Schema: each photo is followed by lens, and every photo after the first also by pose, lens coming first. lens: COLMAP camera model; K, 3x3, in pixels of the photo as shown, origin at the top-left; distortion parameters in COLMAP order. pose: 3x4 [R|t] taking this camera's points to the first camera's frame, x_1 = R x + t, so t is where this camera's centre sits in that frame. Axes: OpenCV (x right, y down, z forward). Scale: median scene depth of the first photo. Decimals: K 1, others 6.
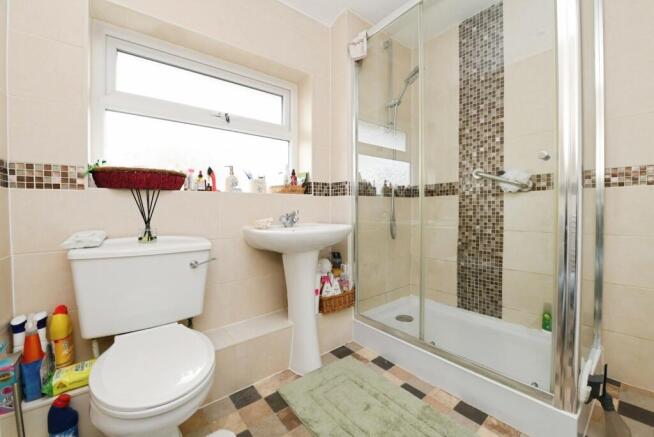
lens RADIAL K [[262.1, 0, 330.4], [0, 262.1, 213.7], [0, 0, 1]] dist [-0.005226, -0.001328]
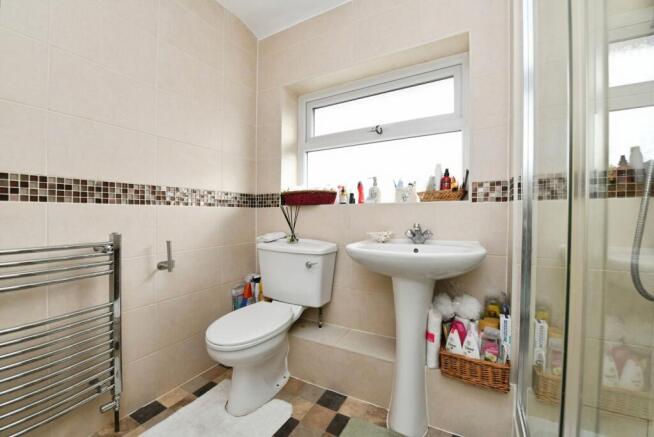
lens RADIAL K [[262.1, 0, 330.9], [0, 262.1, 218.2], [0, 0, 1]] dist [-0.005226, -0.001328]
pose [[0.388834, 0.016179, -0.921166, 0.572672], [-0.018251, 0.999785, 0.009856, -0.035955], [0.921127, 0.012980, 0.389045, 0.526292]]
